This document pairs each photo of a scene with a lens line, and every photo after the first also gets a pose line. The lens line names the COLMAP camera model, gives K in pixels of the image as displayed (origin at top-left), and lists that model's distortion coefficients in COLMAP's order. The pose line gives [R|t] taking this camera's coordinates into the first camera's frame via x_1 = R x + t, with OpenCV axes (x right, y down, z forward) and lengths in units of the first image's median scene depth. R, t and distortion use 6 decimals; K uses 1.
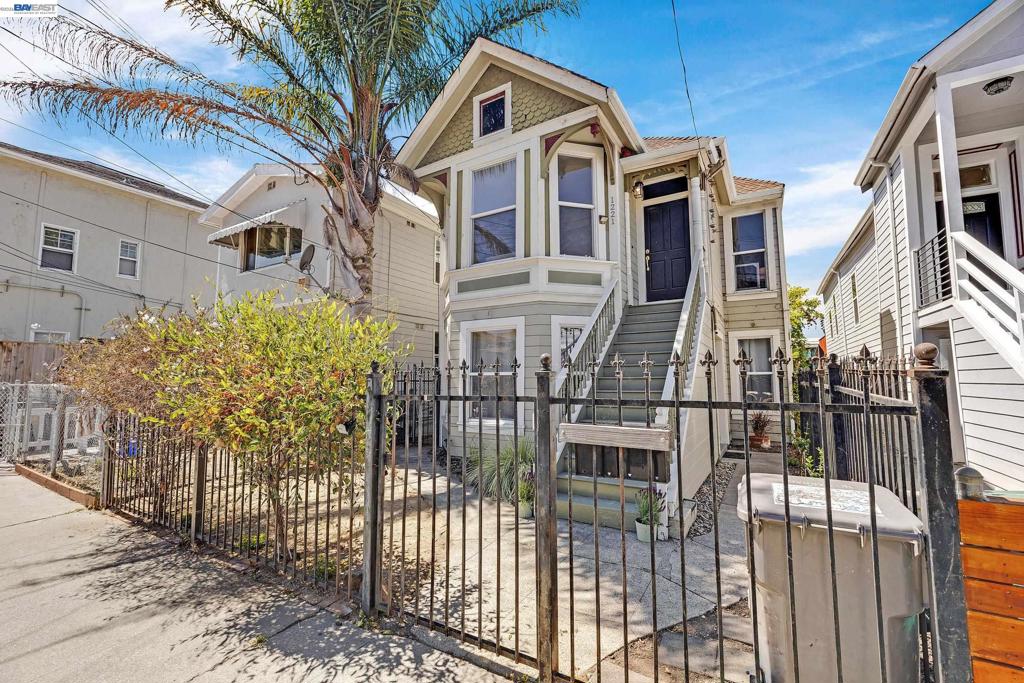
lens RADIAL K [[427.7, 0, 508.4], [0, 427.7, 340.9], [0, 0, 1]] dist [-0.000960, -0.000180]
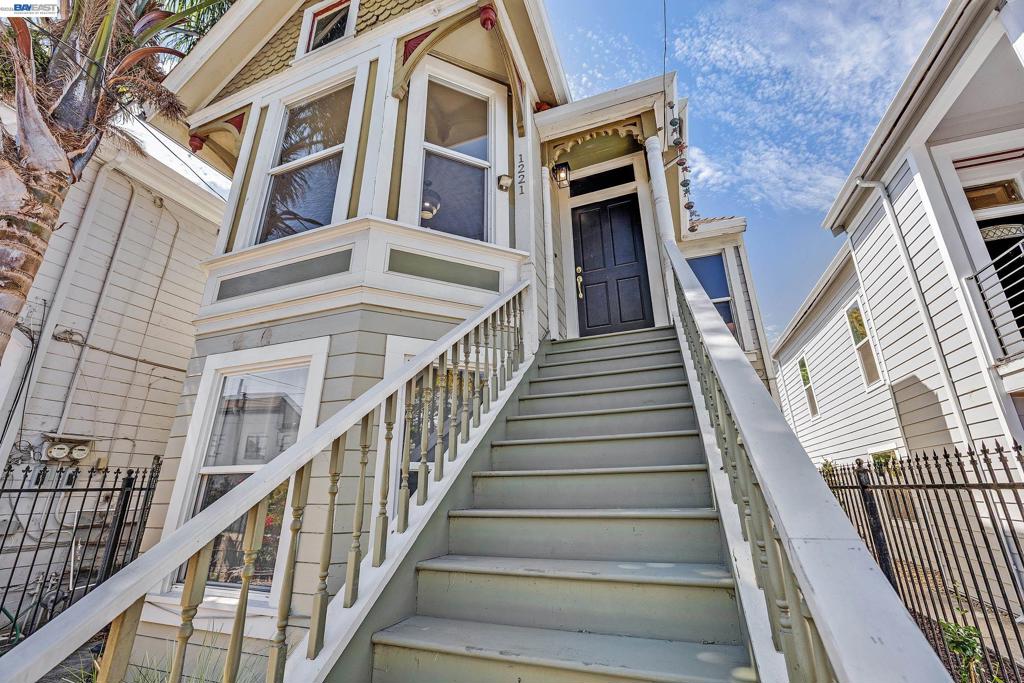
lens RADIAL K [[427.7, 0, 508.4], [0, 427.7, 340.9], [0, 0, 1]] dist [-0.000960, -0.000180]
pose [[0.985040, 0.051071, 0.164587, 0.143463], [-0.009390, 0.969564, -0.244658, 0.053189], [-0.172072, 0.239452, 0.955539, 0.507286]]
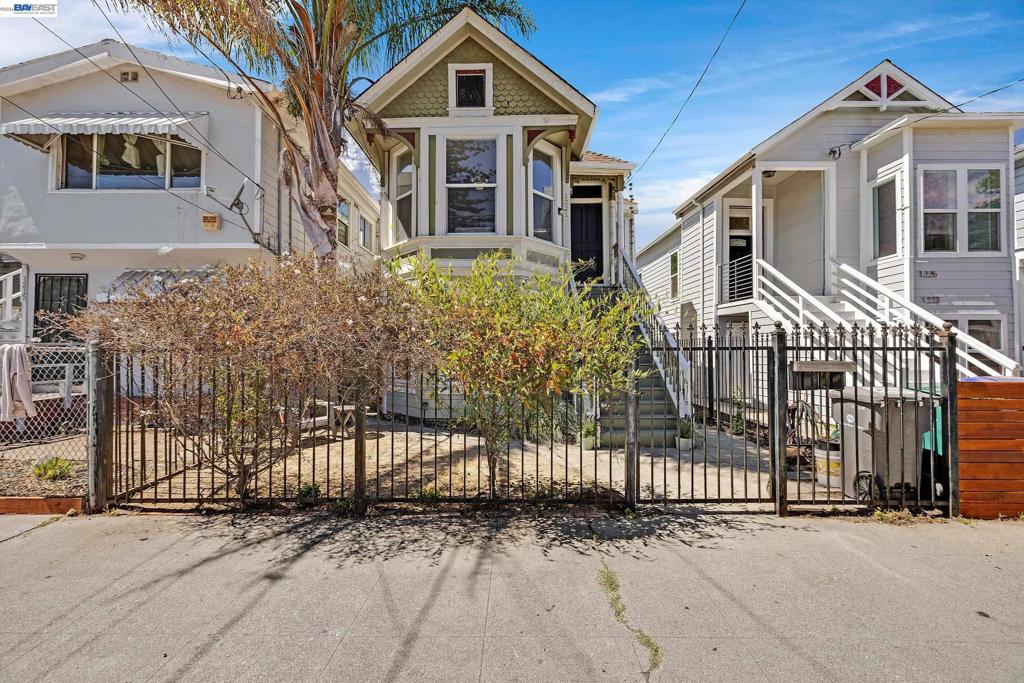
lens RADIAL K [[427.7, 0, 508.4], [0, 427.7, 340.9], [0, 0, 1]] dist [-0.000960, -0.000180]
pose [[0.860500, 0.016706, 0.509176, -0.498590], [-0.048546, 0.997603, 0.049310, 0.022954], [-0.507132, -0.067150, 0.859249, 0.028083]]
